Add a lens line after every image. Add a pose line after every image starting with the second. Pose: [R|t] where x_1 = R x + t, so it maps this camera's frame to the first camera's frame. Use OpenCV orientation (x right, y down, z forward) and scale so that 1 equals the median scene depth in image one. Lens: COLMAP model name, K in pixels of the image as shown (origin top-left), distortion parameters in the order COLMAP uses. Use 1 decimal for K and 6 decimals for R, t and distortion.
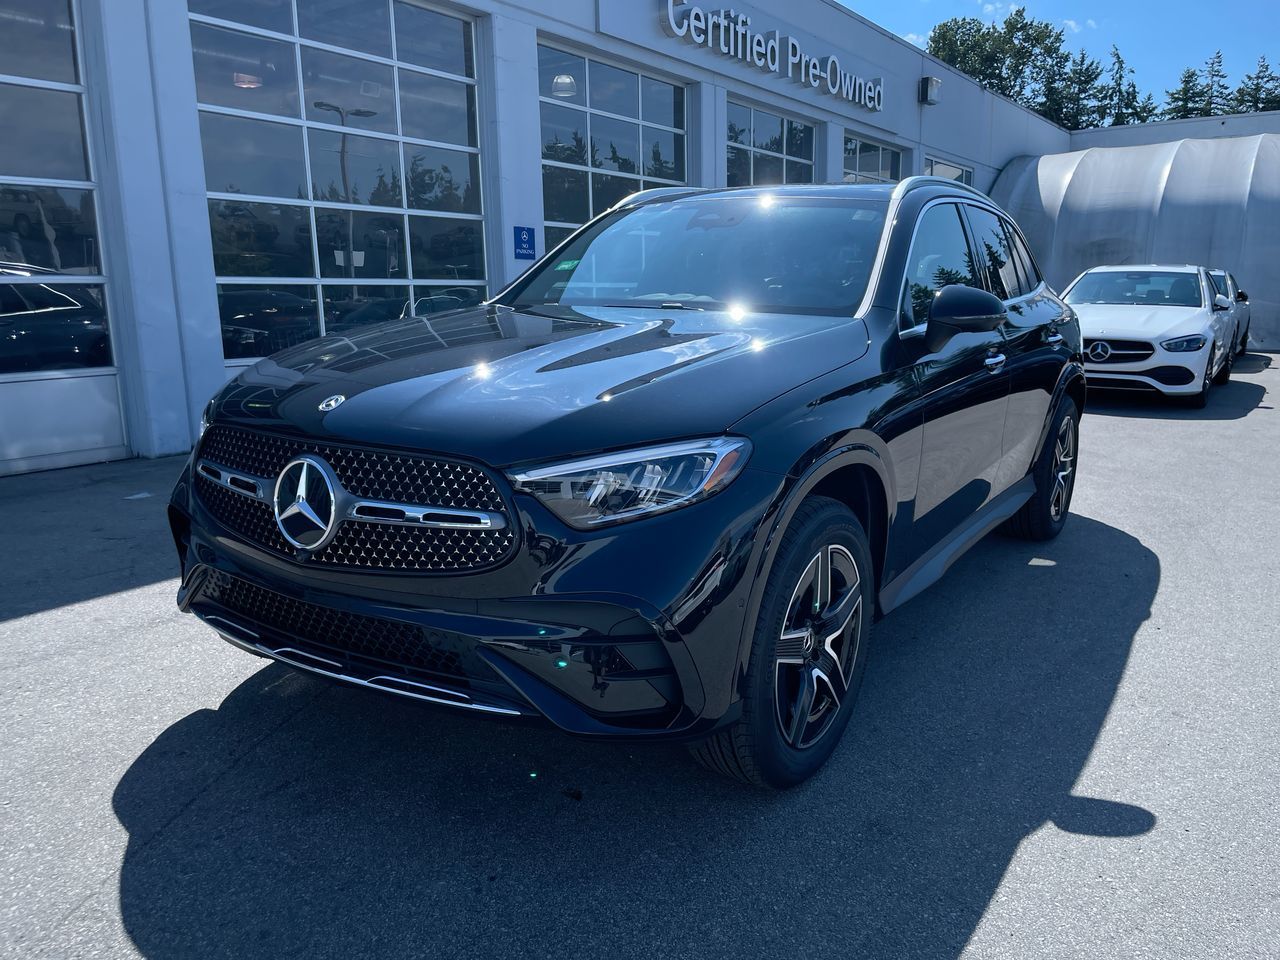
lens RADIAL K [[973.8, 0, 638.2], [0, 973.8, 495.3], [0, 0, 1]] dist [0.081893, -0.113318]
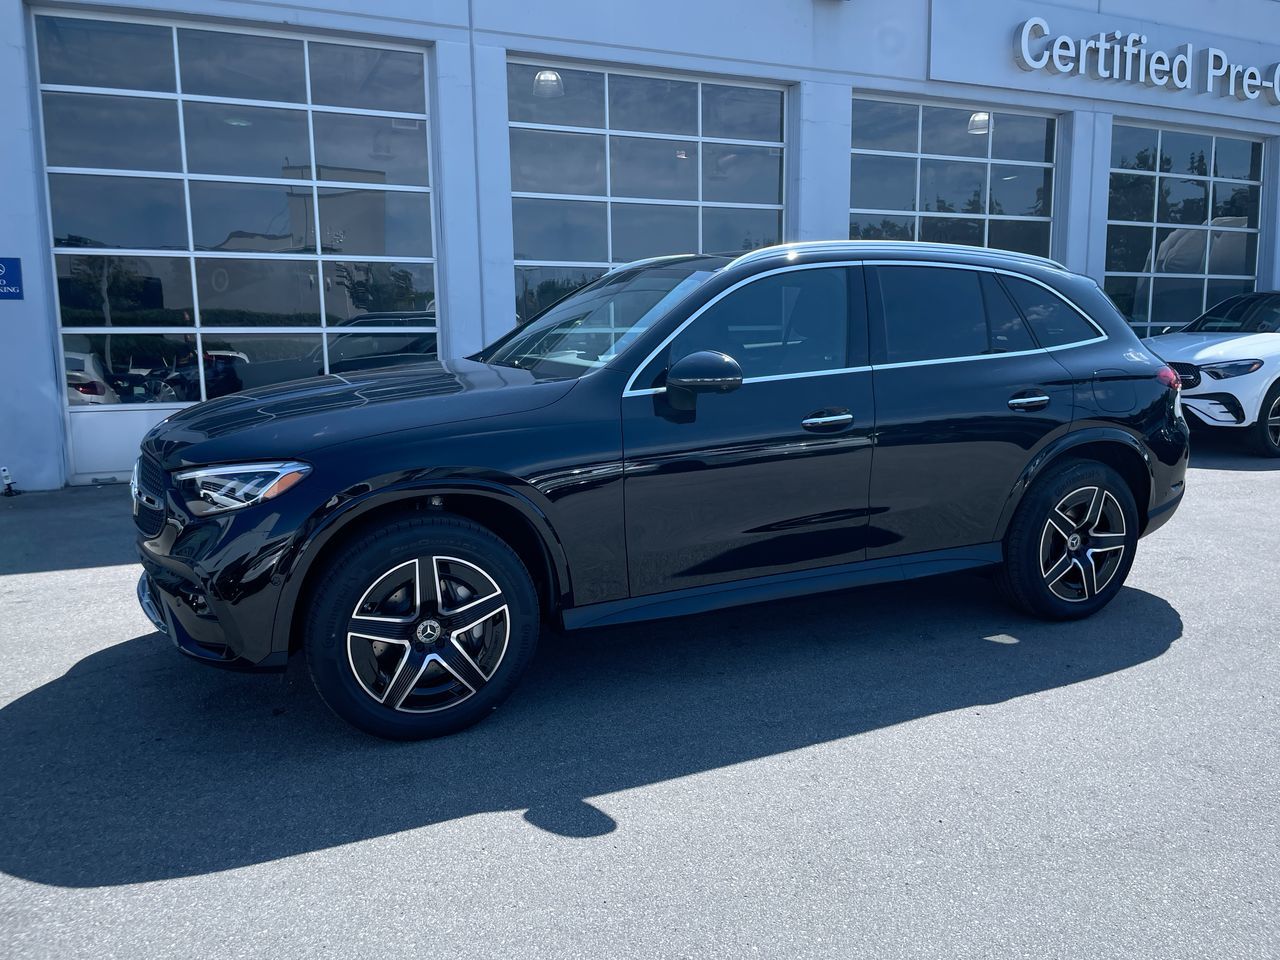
lens RADIAL K [[973.8, 0, 633.7], [0, 973.8, 485.3], [0, 0, 1]] dist [0.081893, -0.113318]
pose [[0.854799, 0.082957, -0.512286, 0.381558], [-0.104845, 0.994391, -0.013919, -0.017878], [0.508258, 0.065609, 0.858702, 0.011604]]
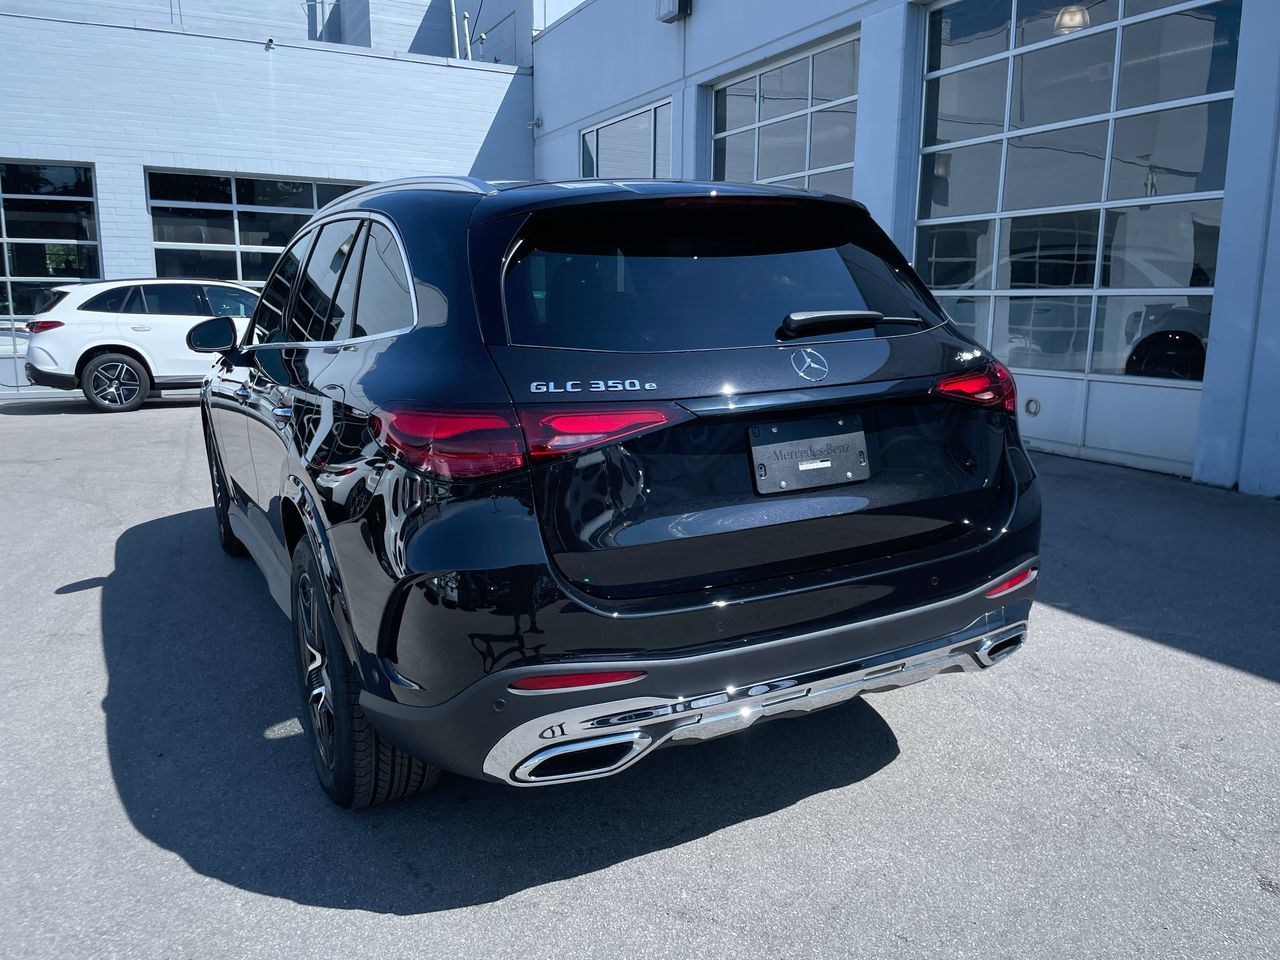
lens RADIAL K [[973.5, 0, 649.7], [0, 973.5, 474.1], [0, 0, 1]] dist [0.062541, -0.067824]
pose [[-0.471901, 0.170329, -0.865042, 0.563304], [-0.171636, 0.944641, 0.279634, -0.220475], [0.864783, 0.280432, -0.416542, 0.962833]]
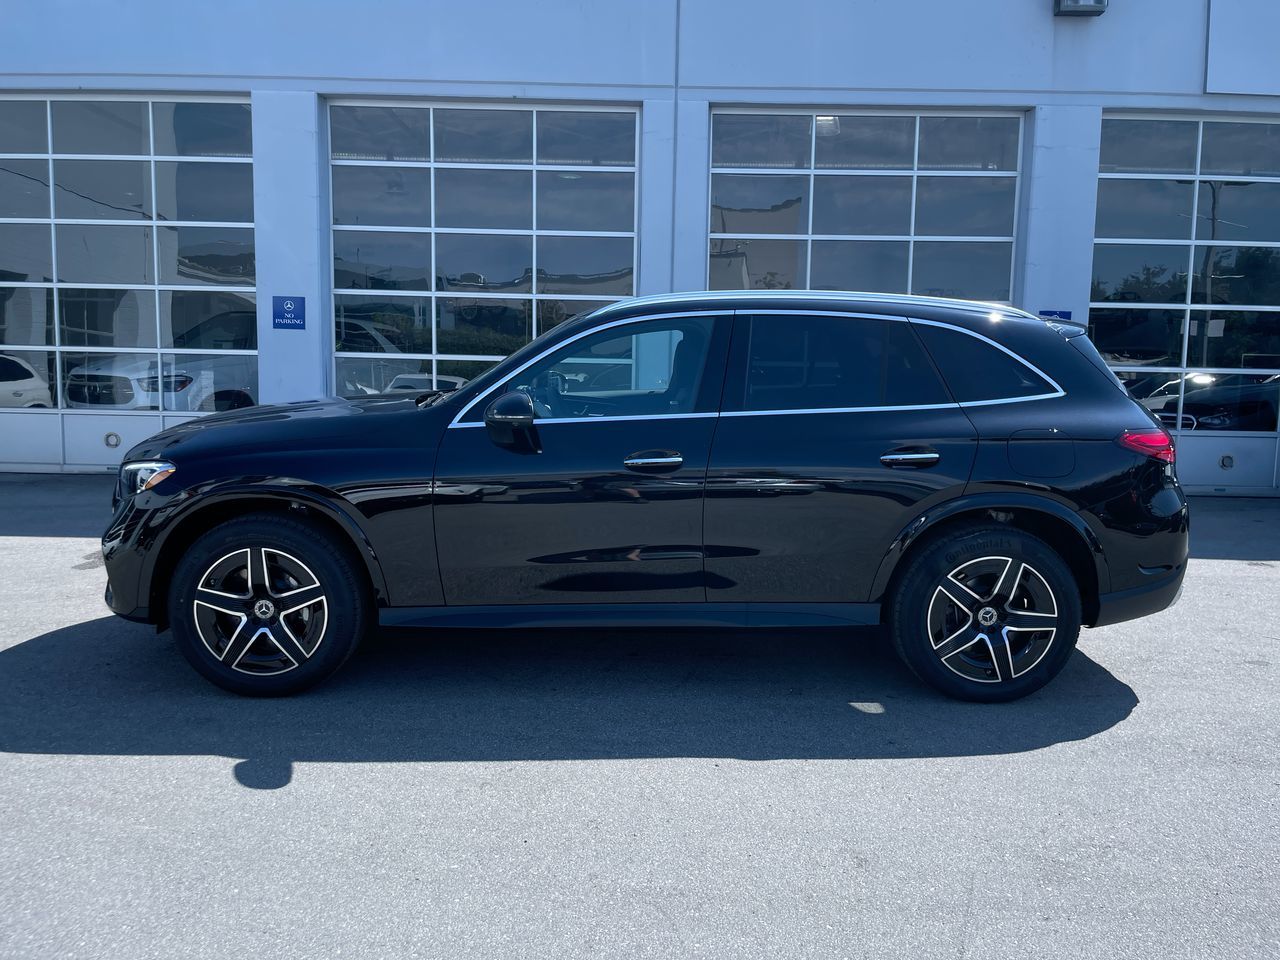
lens RADIAL K [[973.8, 0, 635.6], [0, 973.8, 468.0], [0, 0, 1]] dist [0.081893, -0.113318]
pose [[0.568334, 0.113236, -0.814969, 0.648984], [-0.189424, 0.981886, 0.004330, -0.069819], [0.800696, 0.151914, 0.579489, 0.195329]]
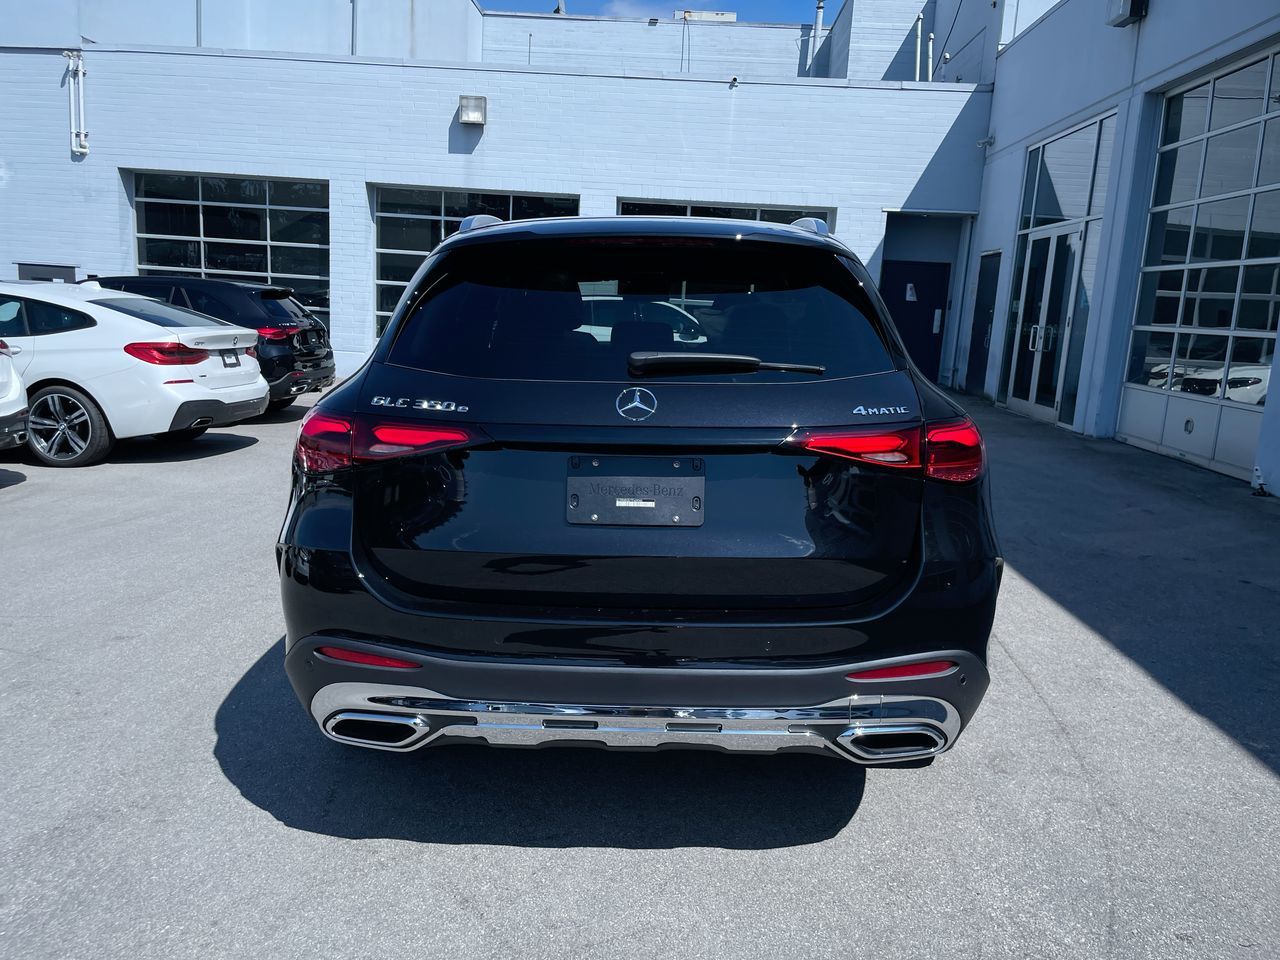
lens RADIAL K [[973.8, 0, 633.7], [0, 973.8, 471.4], [0, 0, 1]] dist [0.081893, -0.113318]
pose [[-0.846442, 0.066416, -0.528323, 0.431008], [-0.138046, 0.930898, 0.338191, -0.260974], [0.514276, 0.359192, -0.778782, 1.119961]]
